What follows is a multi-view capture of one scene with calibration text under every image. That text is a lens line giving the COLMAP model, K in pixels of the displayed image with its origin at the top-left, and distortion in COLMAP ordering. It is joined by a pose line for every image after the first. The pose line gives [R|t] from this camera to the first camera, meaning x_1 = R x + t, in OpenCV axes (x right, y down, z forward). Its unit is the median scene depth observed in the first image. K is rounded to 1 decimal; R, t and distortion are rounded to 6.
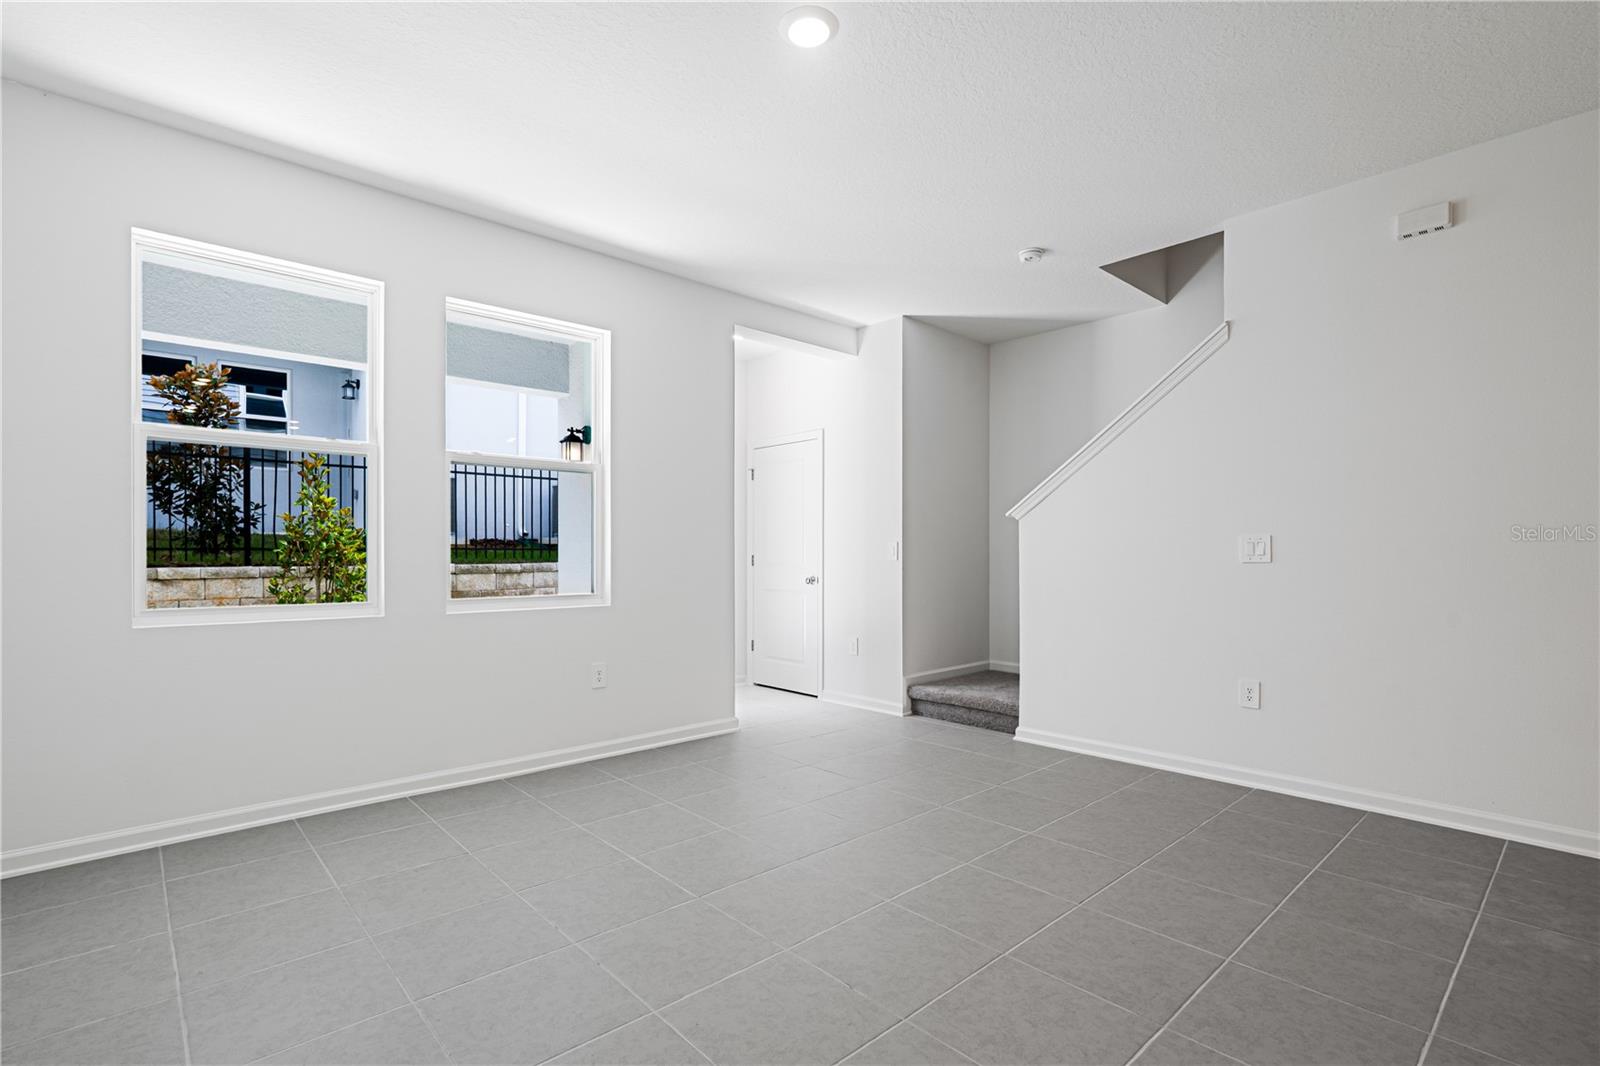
lens RADIAL K [[733.2, 0, 764.2], [0, 733.2, 552.4], [0, 0, 1]] dist [-0.003526, 0.000167]
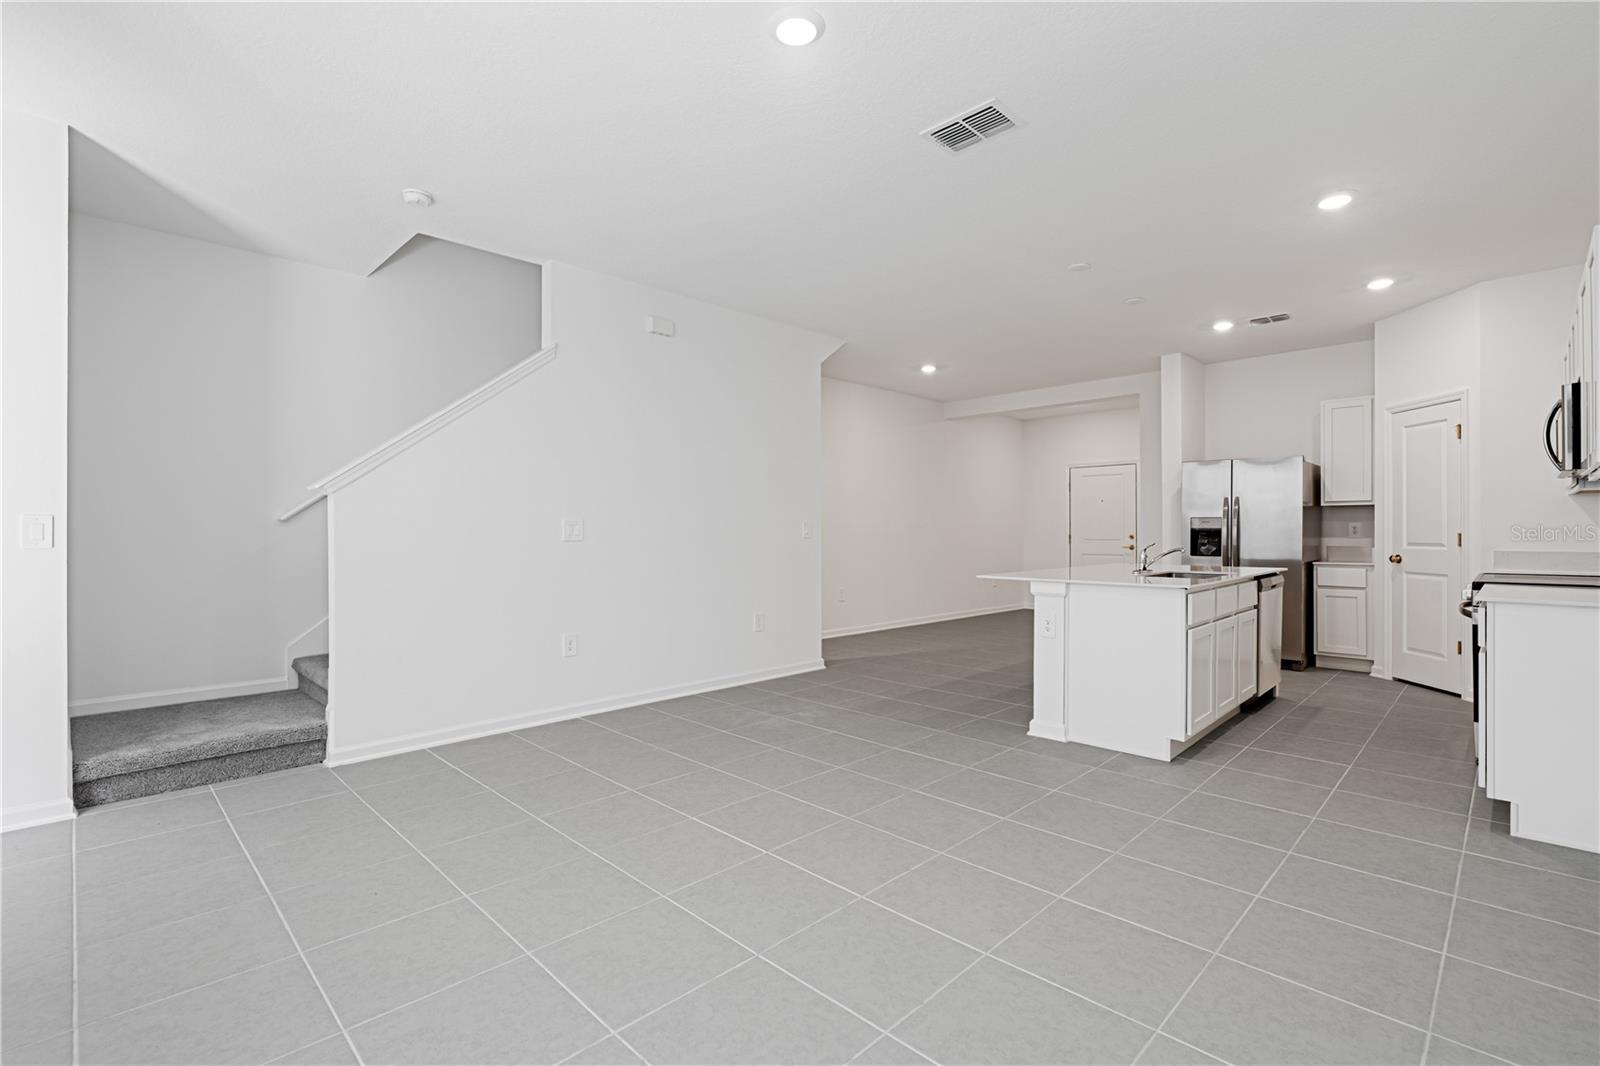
lens RADIAL K [[733.2, 0, 798.2], [0, 733.2, 524.9], [0, 0, 1]] dist [-0.003526, 0.000167]
pose [[-0.063461, 0.007731, 0.997954, -0.491861], [0.000206, 0.999970, -0.007734, -0.003464], [-0.997984, -0.000285, -0.063461, 0.537941]]
